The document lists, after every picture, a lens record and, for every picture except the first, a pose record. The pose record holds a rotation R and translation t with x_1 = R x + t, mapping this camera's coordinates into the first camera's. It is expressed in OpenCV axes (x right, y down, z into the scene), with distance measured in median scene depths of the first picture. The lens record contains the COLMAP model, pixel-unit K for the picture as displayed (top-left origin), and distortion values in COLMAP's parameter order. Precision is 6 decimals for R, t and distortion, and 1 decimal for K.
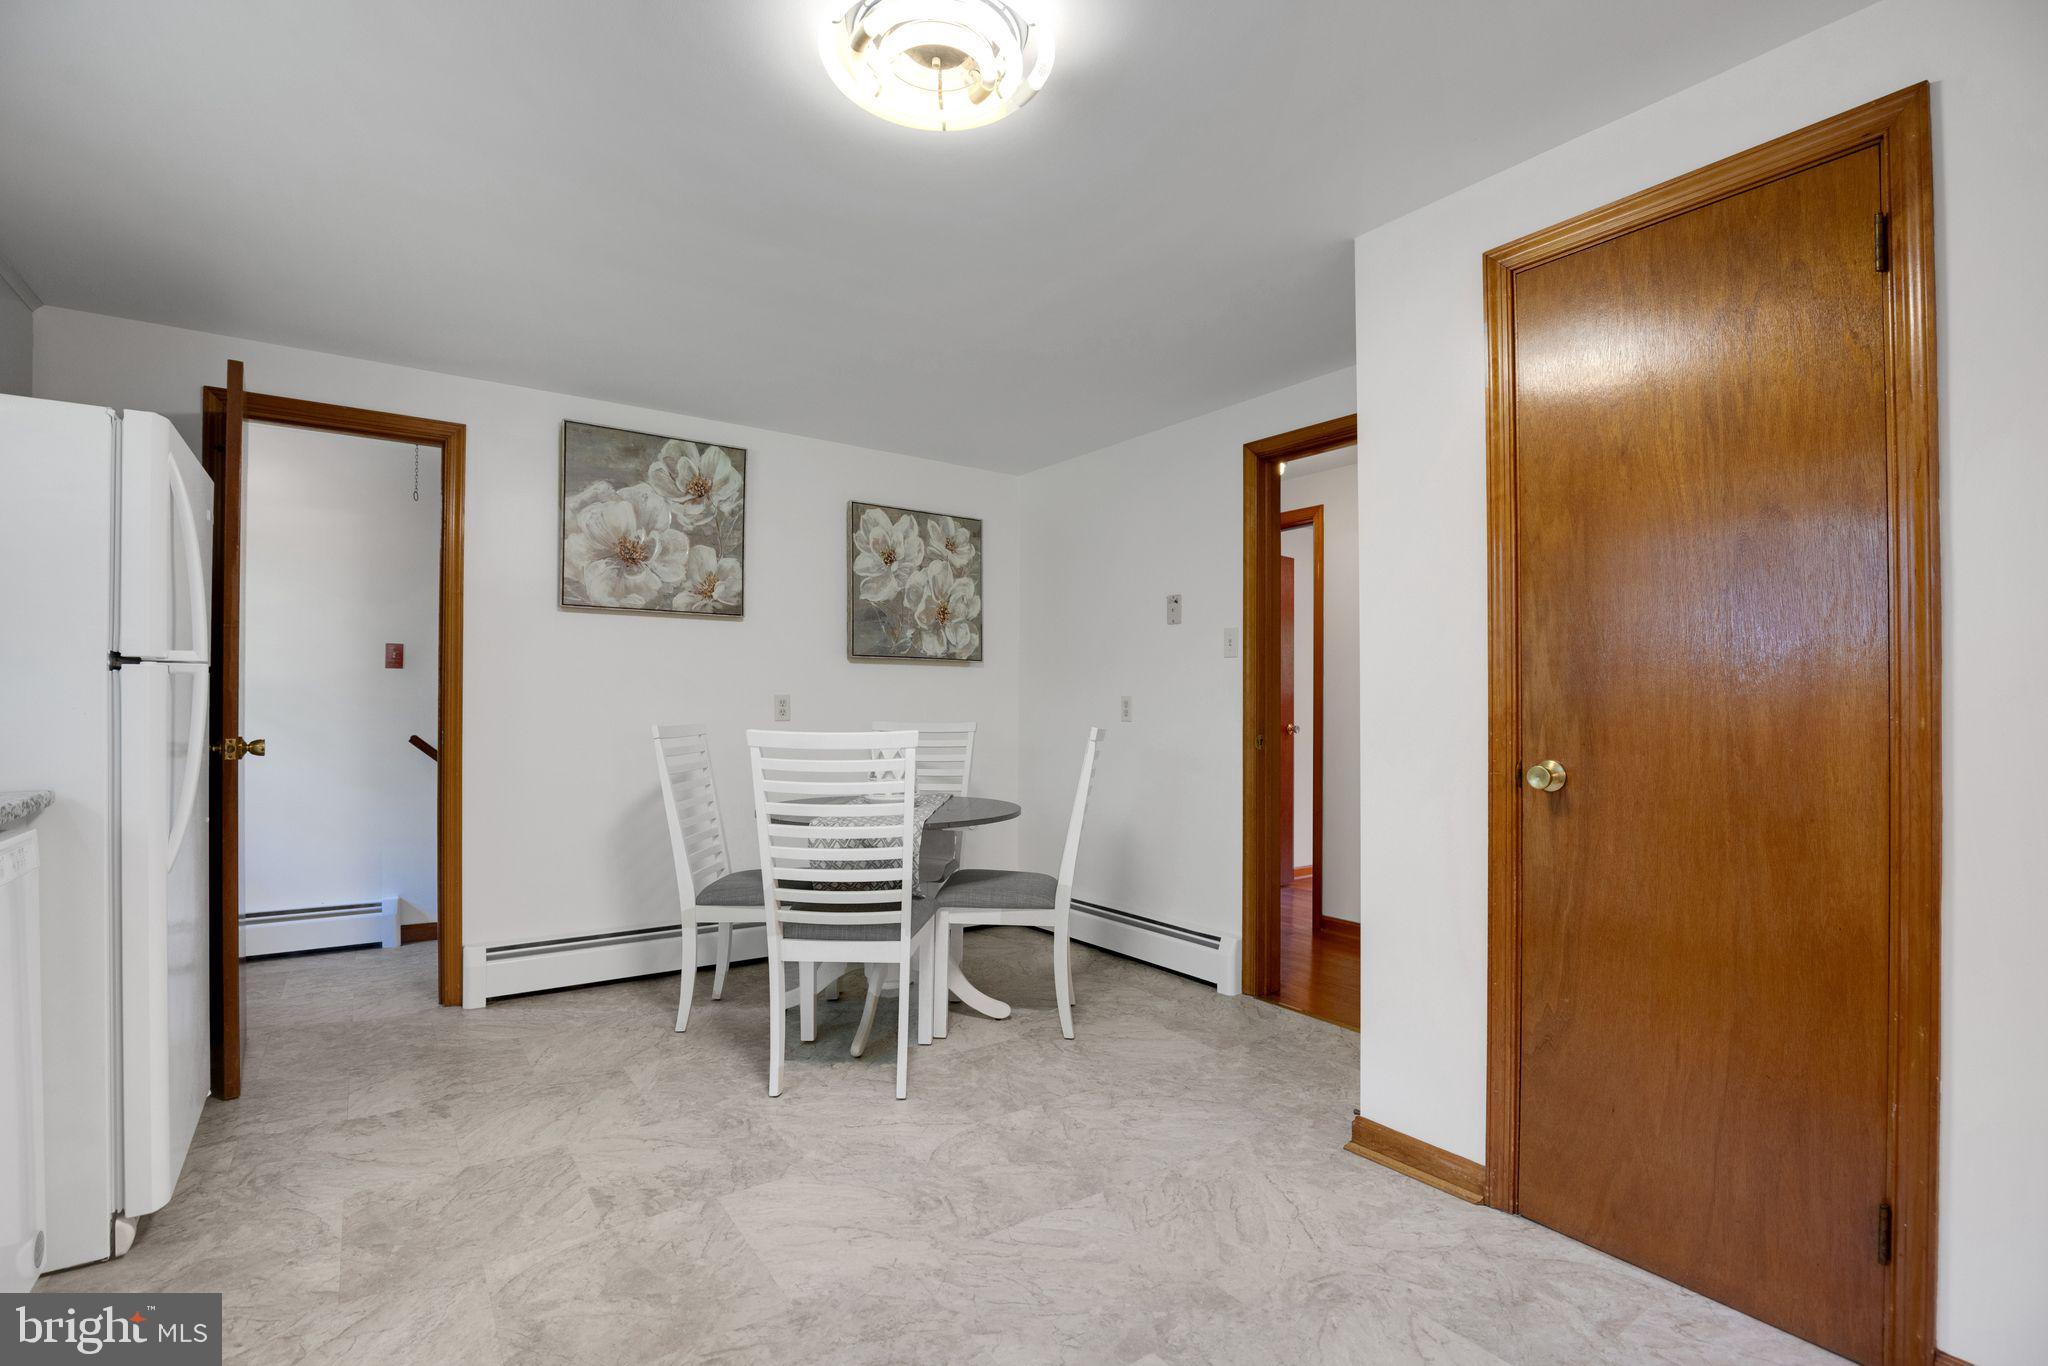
lens RADIAL K [[962.9, 0, 1045.1], [0, 962.9, 698.6], [0, 0, 1]] dist [-0.028027, 0.000763]
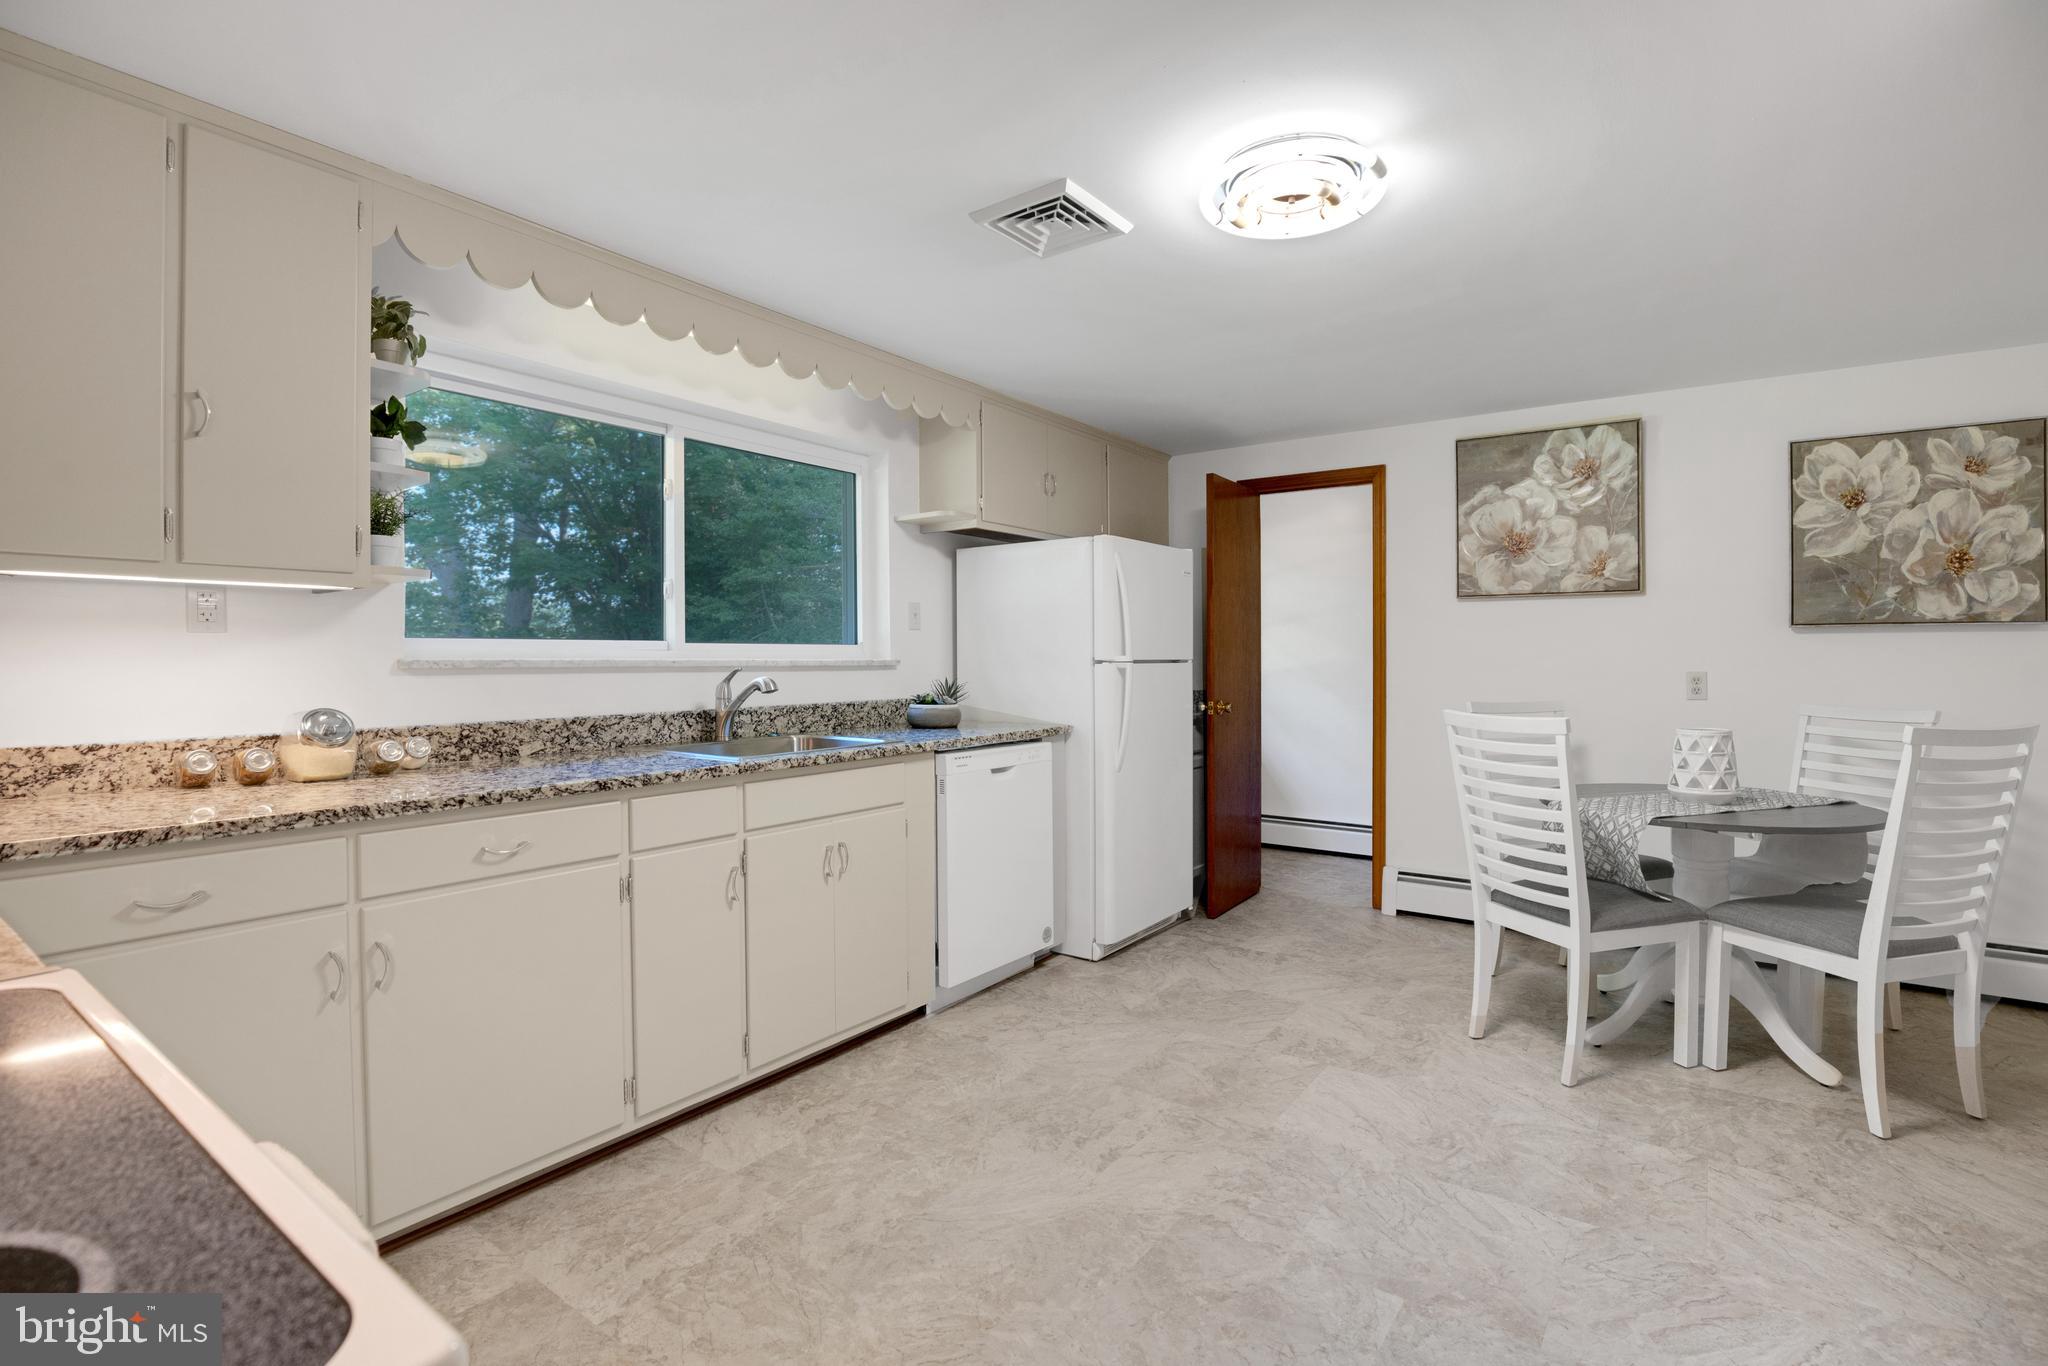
lens RADIAL K [[974.0, 0, 999.3], [0, 974.0, 656.8], [0, 0, 1]] dist [-0.038612, 0.008919]
pose [[0.280365, -0.007303, -0.959866, 0.465363], [0.008597, 0.999950, -0.005097, -0.021247], [0.959855, -0.006823, 0.280414, 0.111829]]
